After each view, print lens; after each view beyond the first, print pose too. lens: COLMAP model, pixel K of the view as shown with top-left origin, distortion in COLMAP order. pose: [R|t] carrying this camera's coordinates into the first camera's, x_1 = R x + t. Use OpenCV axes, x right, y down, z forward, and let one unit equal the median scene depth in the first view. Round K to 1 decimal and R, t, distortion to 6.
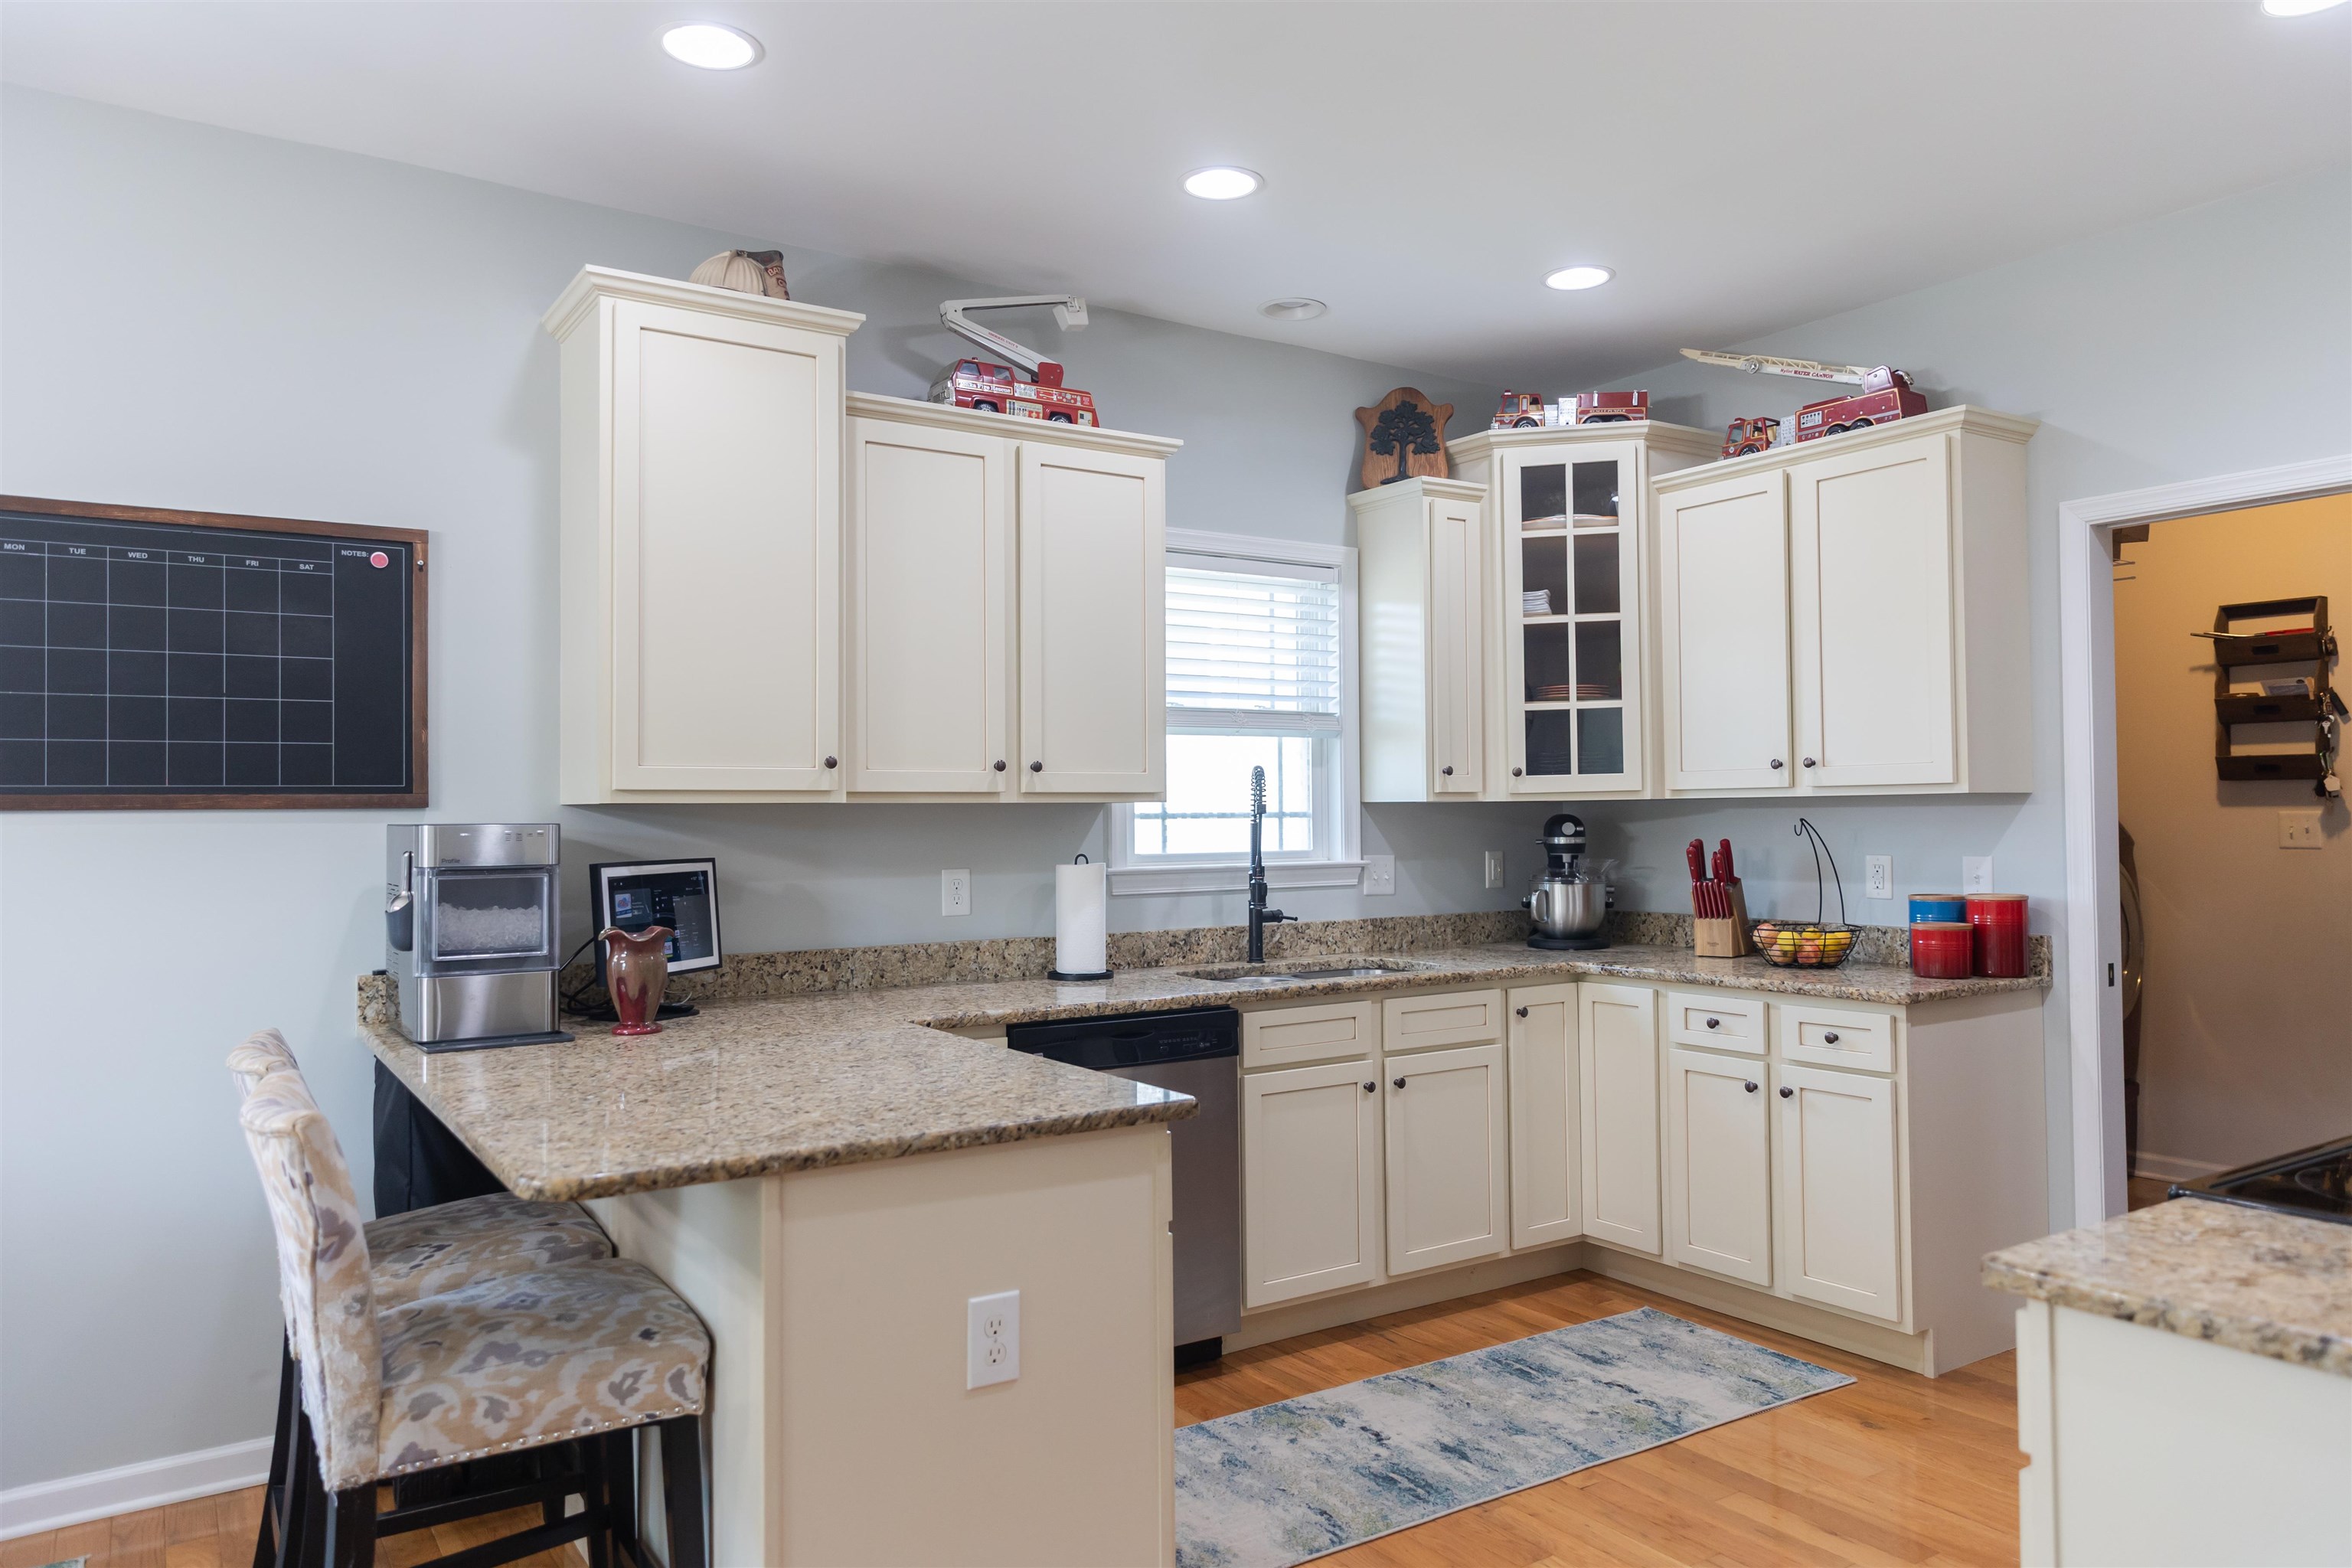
lens RADIAL K [[1565.7, 0, 1177.8], [0, 1565.7, 780.4], [0, 0, 1]] dist [0.016110, -0.005589]
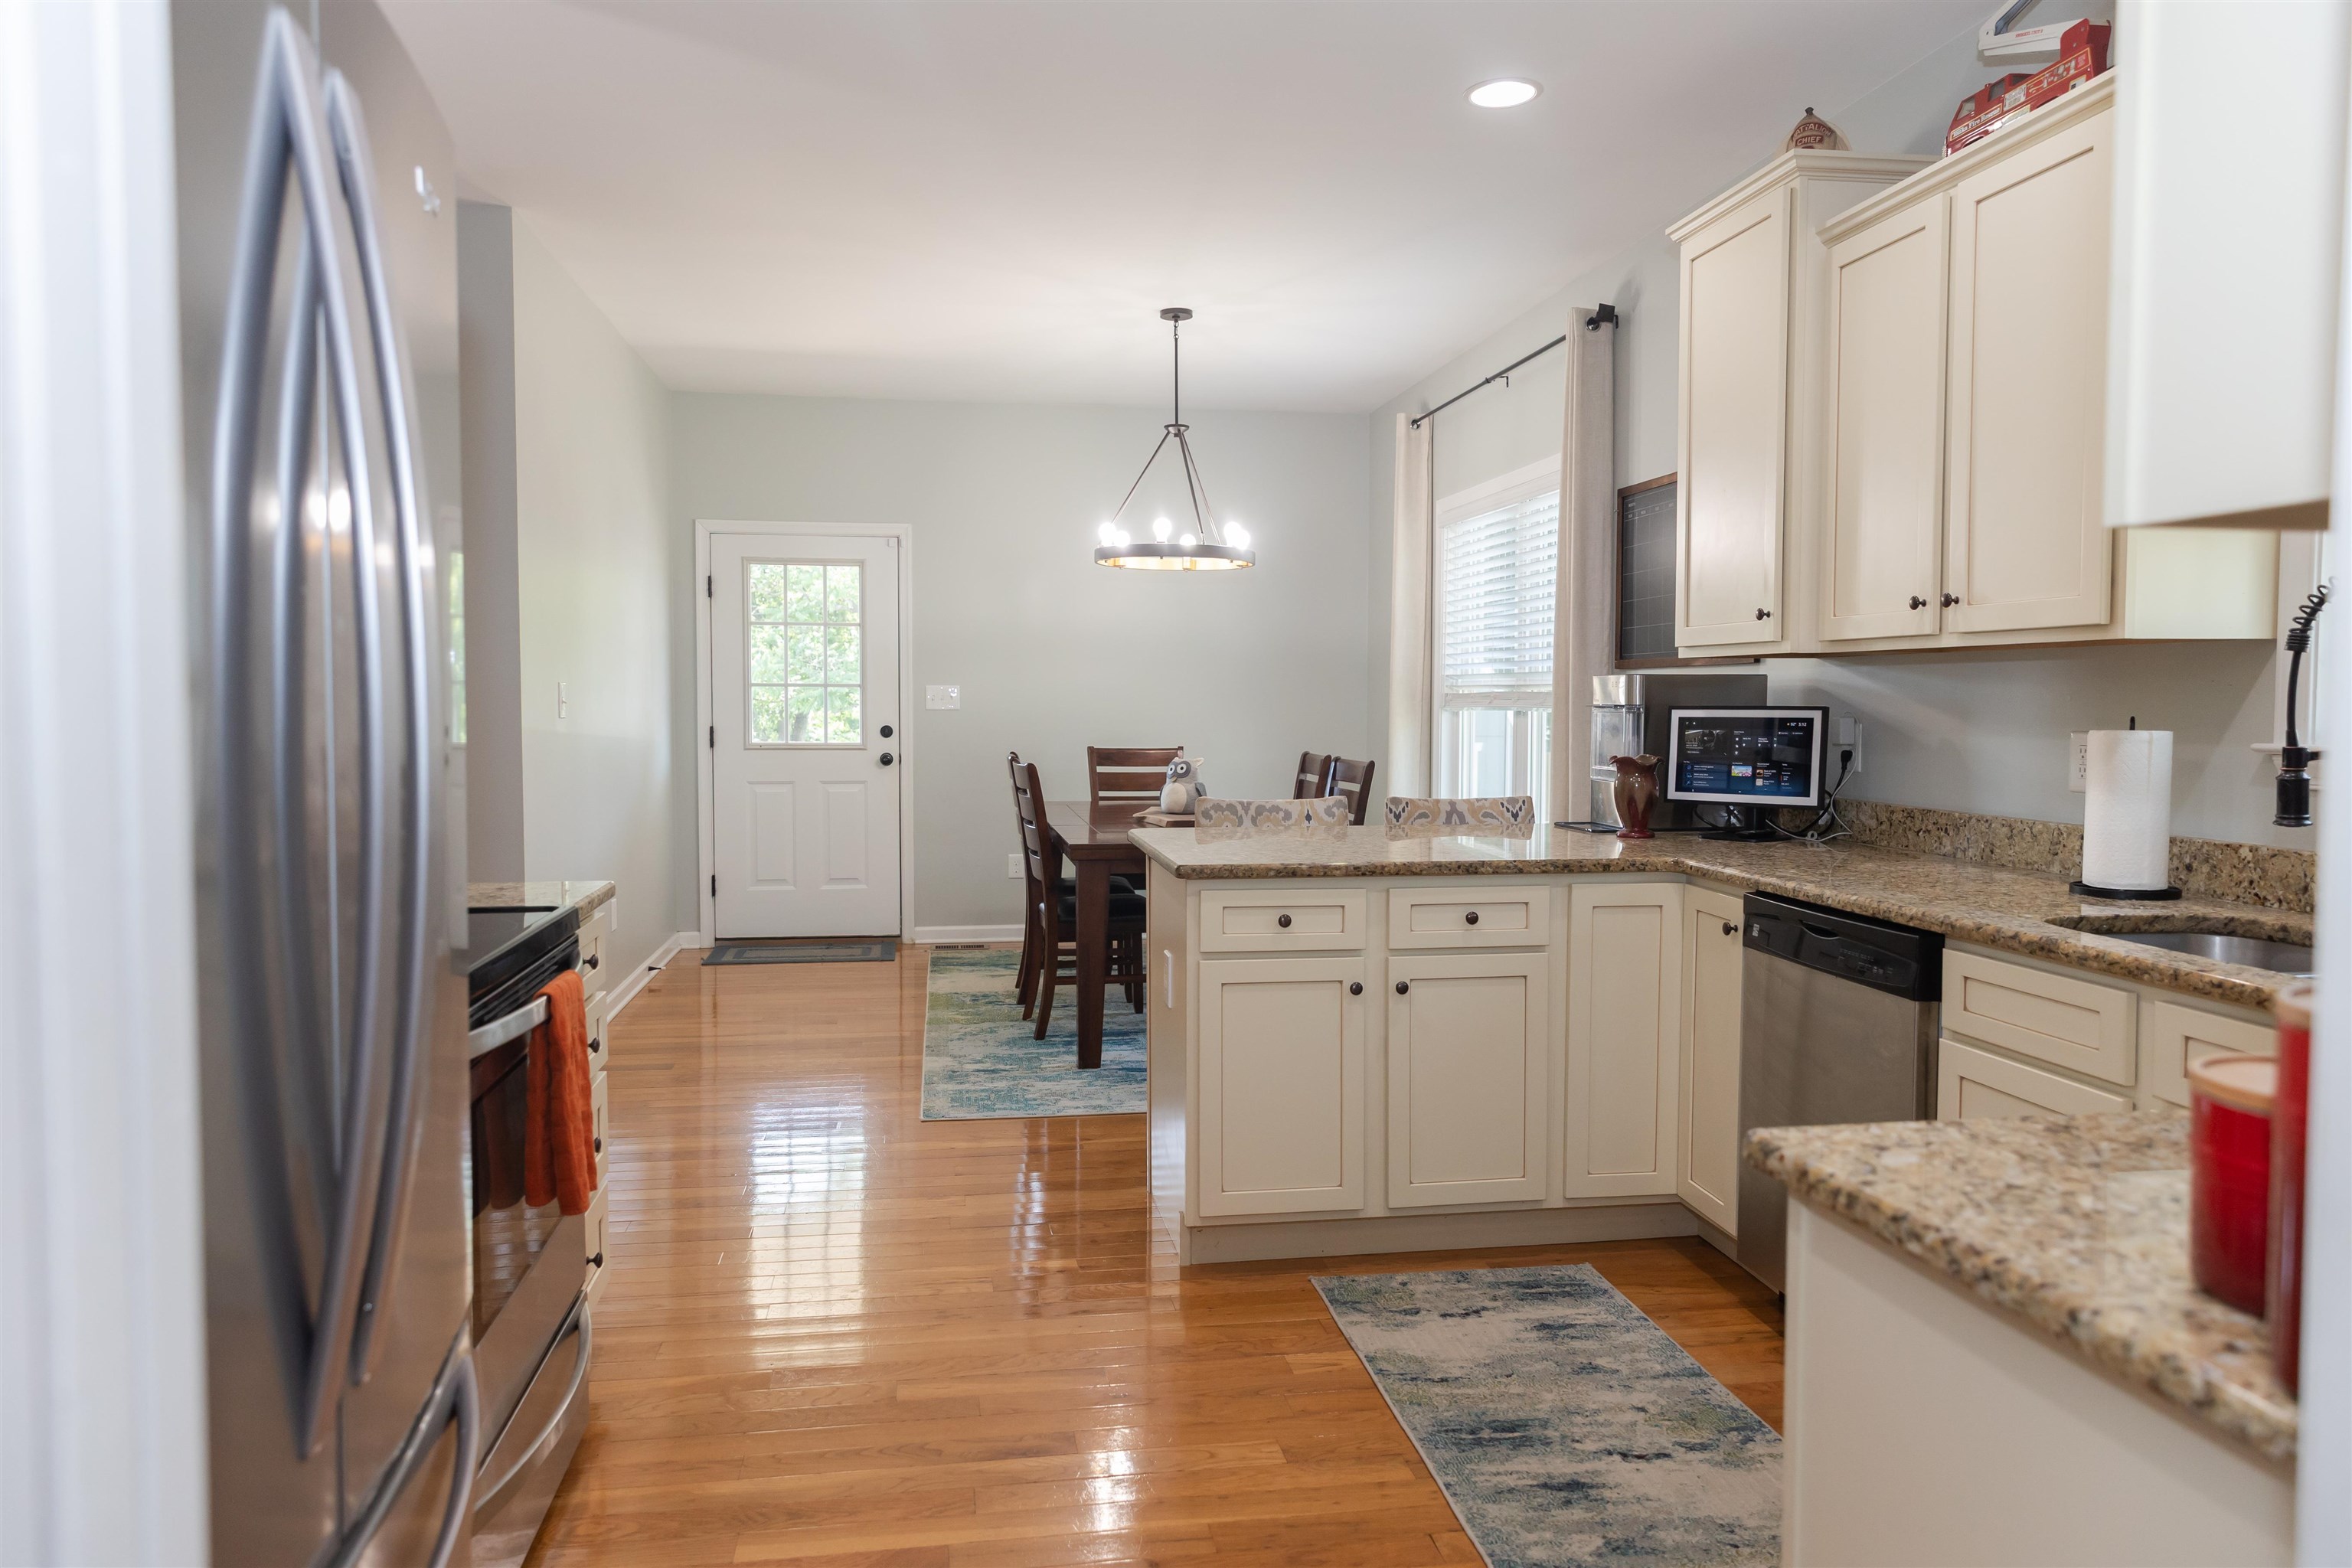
lens RADIAL K [[1565.7, 0, 1178.3], [0, 1565.7, 769.1], [0, 0, 1]] dist [0.016110, -0.005589]
pose [[-0.414785, 0.049834, -0.908554, 0.721028], [0.021263, 0.998757, 0.045075, 0.029348], [0.909671, -0.000622, -0.415329, 0.882595]]
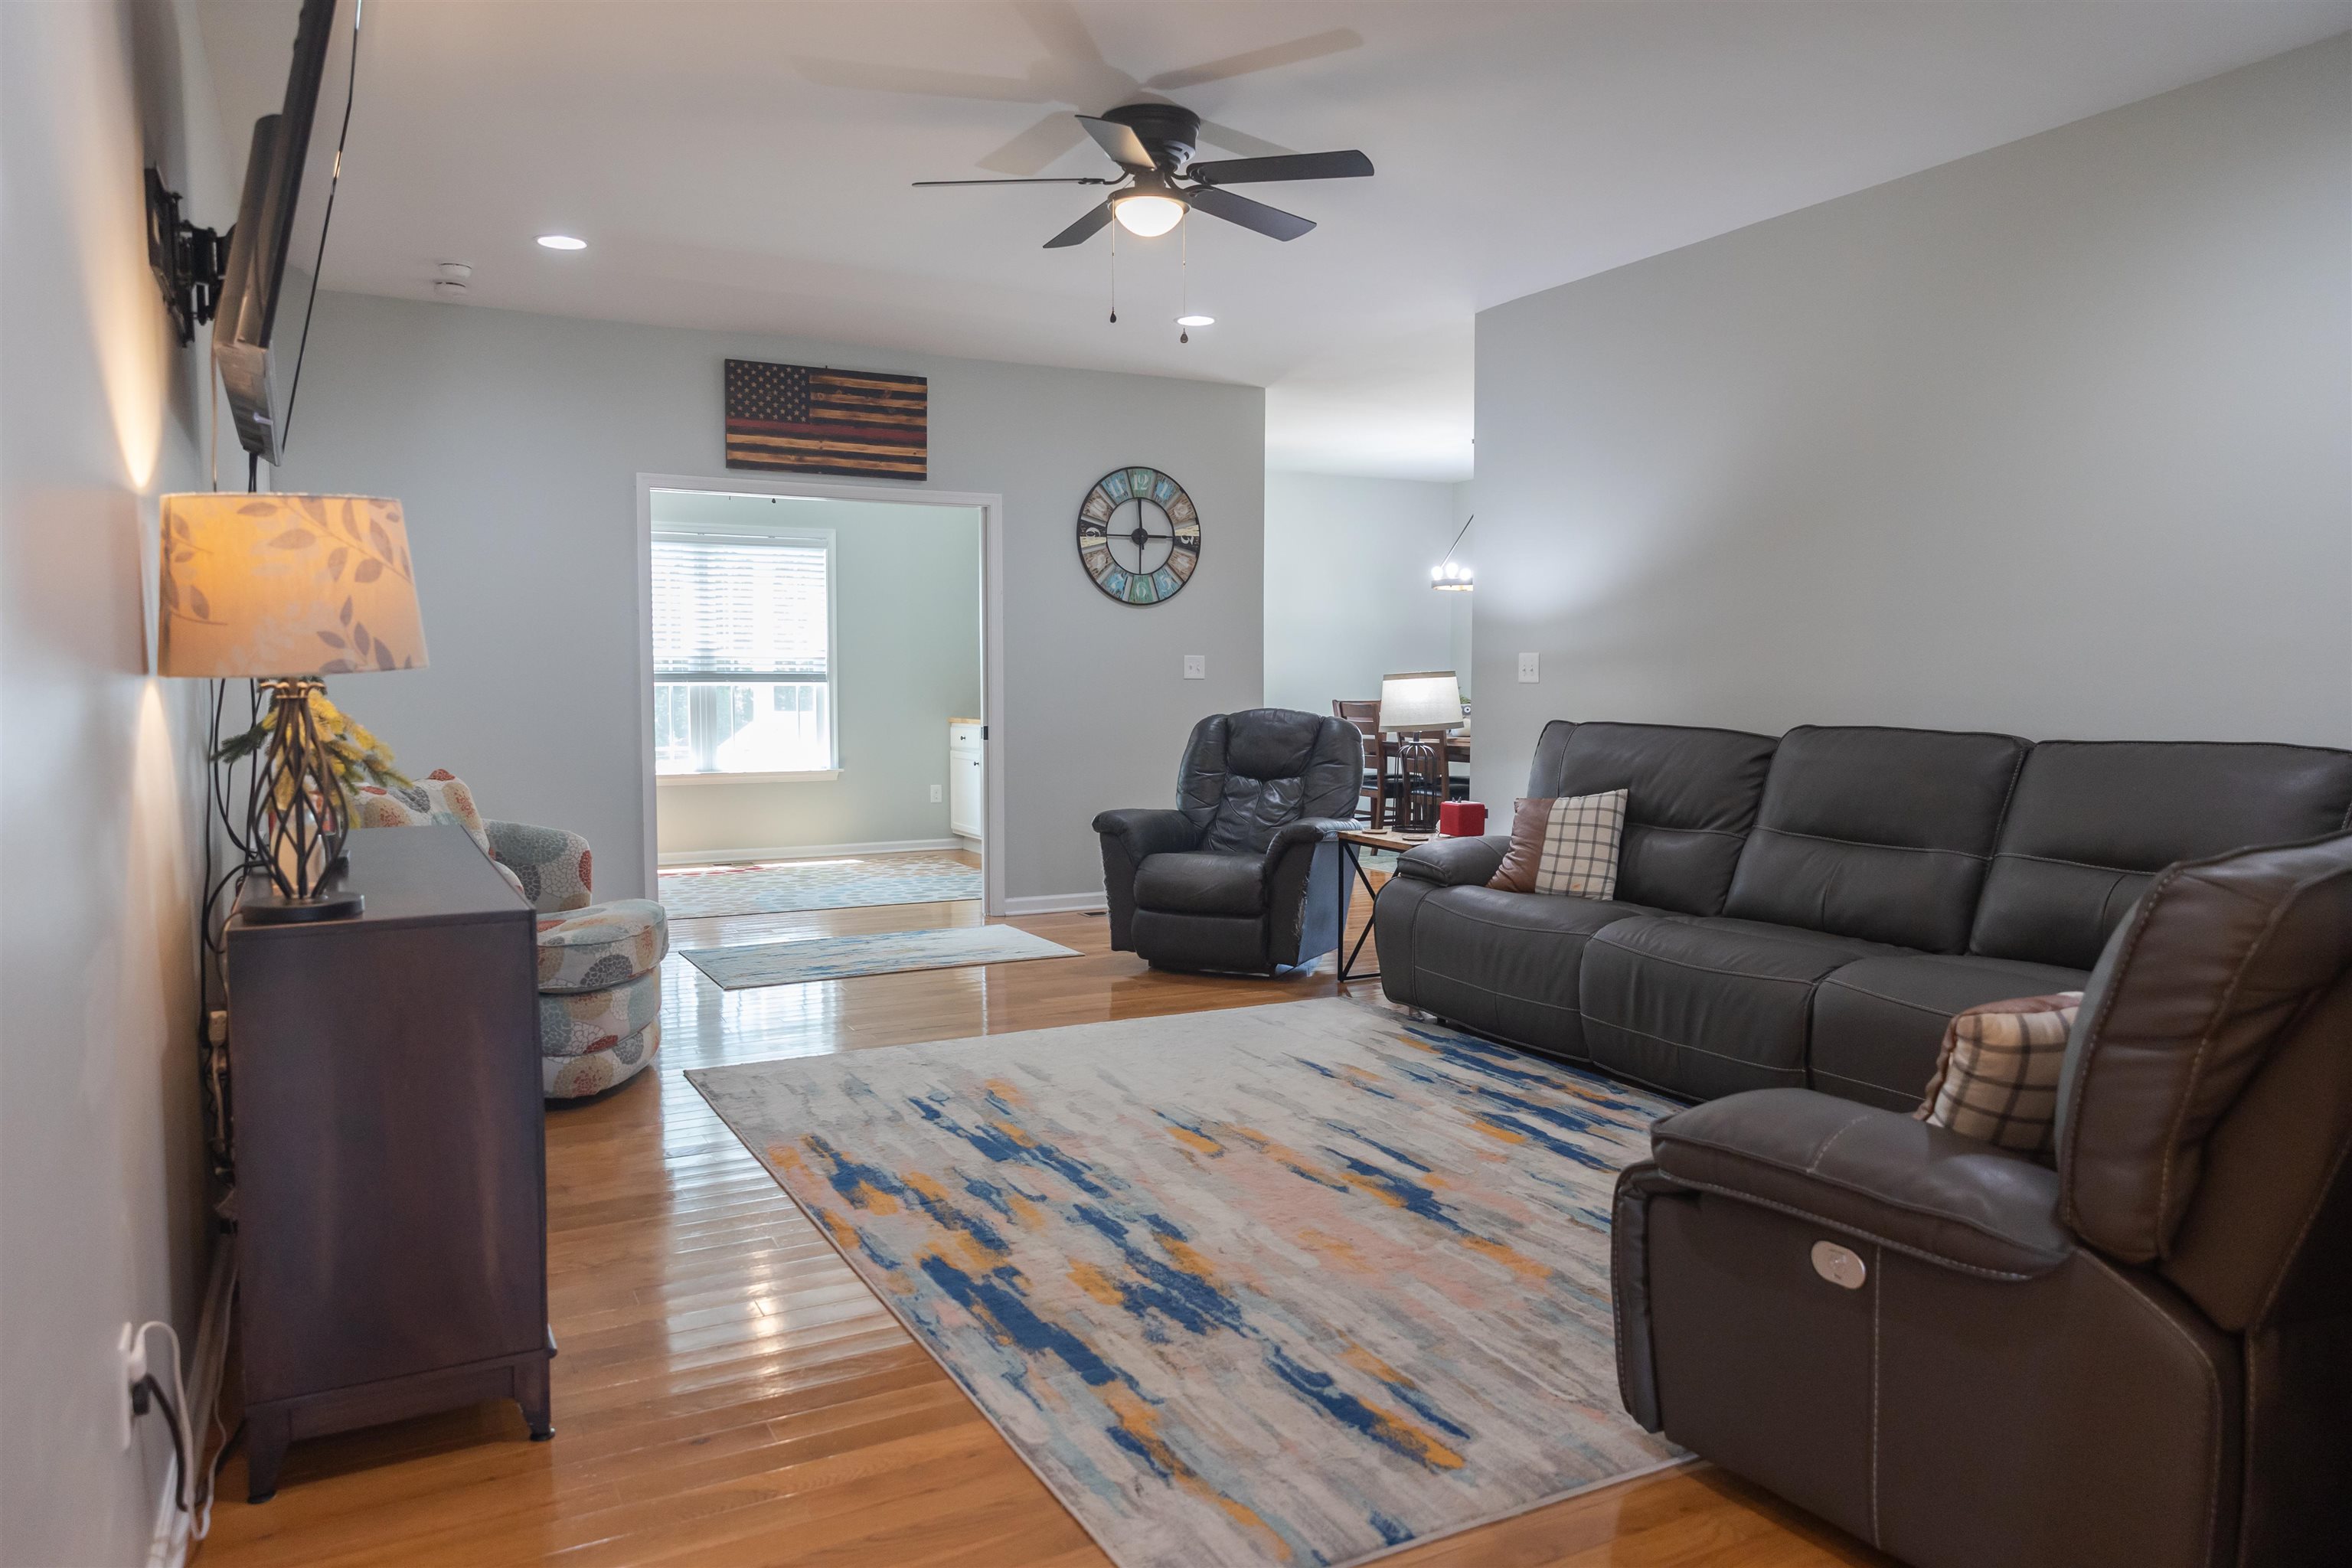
lens RADIAL K [[1565.7, 0, 1185.3], [0, 1565.7, 748.3], [0, 0, 1]] dist [0.016110, -0.005589]
pose [[-0.089576, 0.055548, -0.994430, 1.888034], [0.023263, 0.998288, 0.053668, 0.008812], [0.995708, -0.018326, -0.090715, 0.045563]]
